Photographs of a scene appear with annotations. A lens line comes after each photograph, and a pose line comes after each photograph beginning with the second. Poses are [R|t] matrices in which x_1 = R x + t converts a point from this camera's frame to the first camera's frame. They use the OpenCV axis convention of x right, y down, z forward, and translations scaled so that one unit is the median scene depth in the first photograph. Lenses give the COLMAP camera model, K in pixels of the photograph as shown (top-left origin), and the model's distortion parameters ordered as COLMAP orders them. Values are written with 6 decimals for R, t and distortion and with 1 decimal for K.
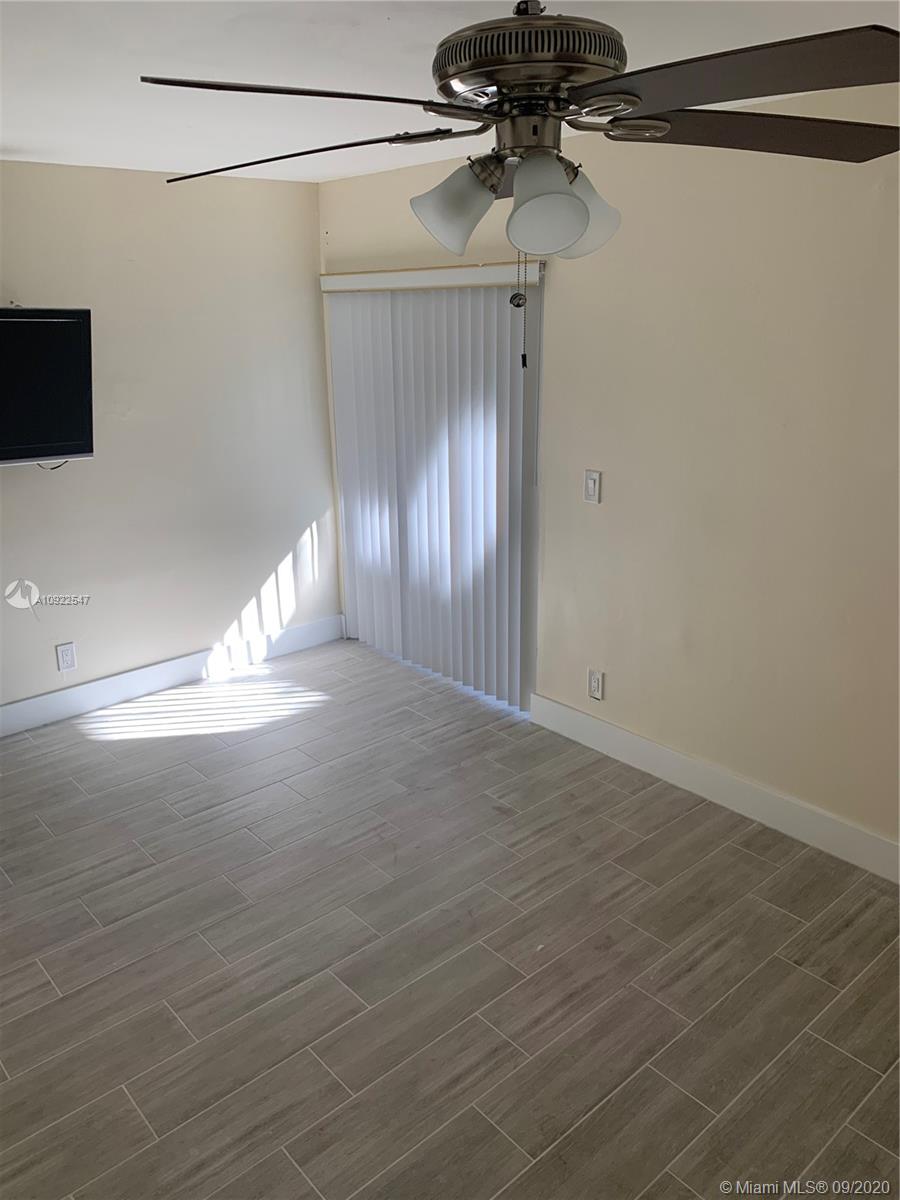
lens RADIAL K [[914.1, 0, 447.9], [0, 914.1, 605.9], [0, 0, 1]] dist [0.049747, -0.068861]
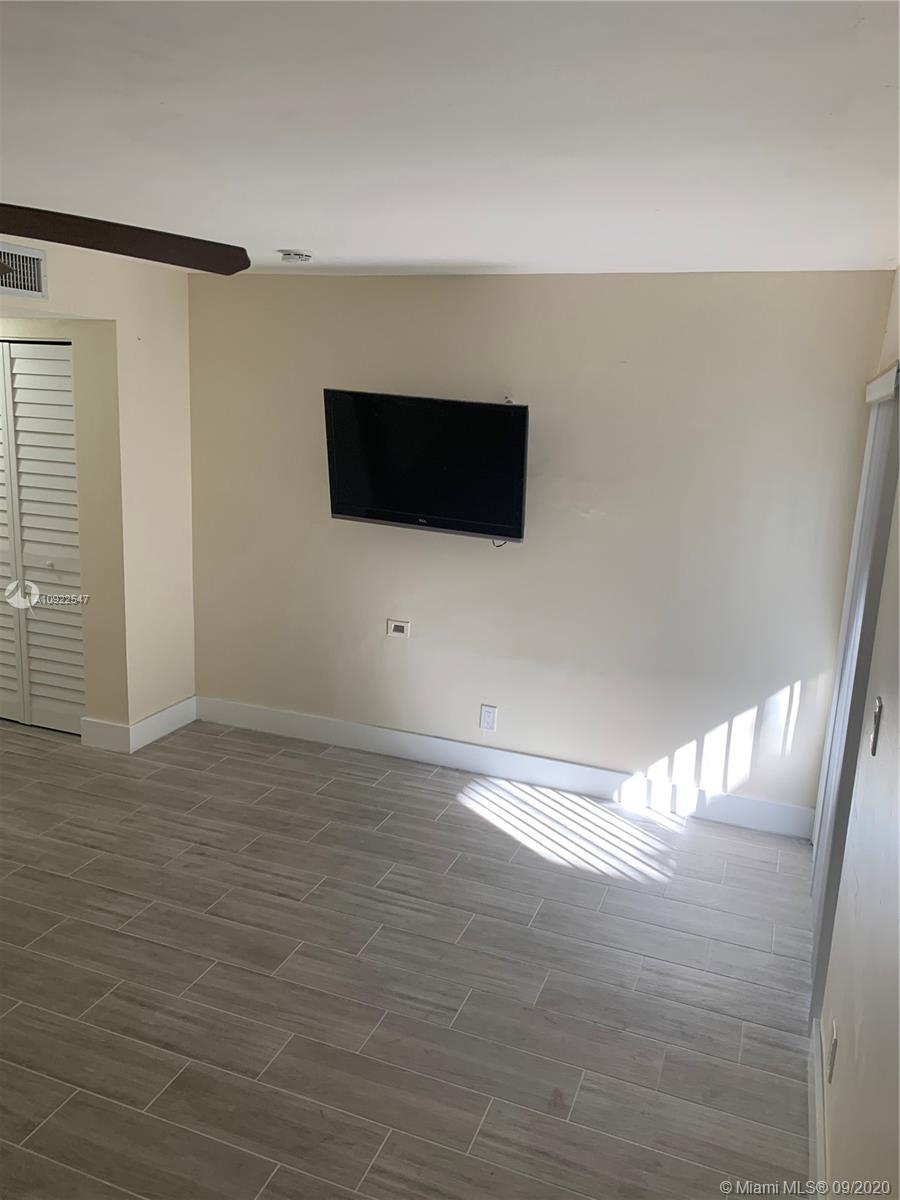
lens RADIAL K [[914.1, 0, 445.7], [0, 914.1, 594.2], [0, 0, 1]] dist [0.049747, -0.068861]
pose [[0.465550, 0.223436, -0.856353, 0.436728], [-0.333050, 0.940708, 0.064385, -0.131037], [0.819964, 0.255233, 0.512362, 0.371392]]
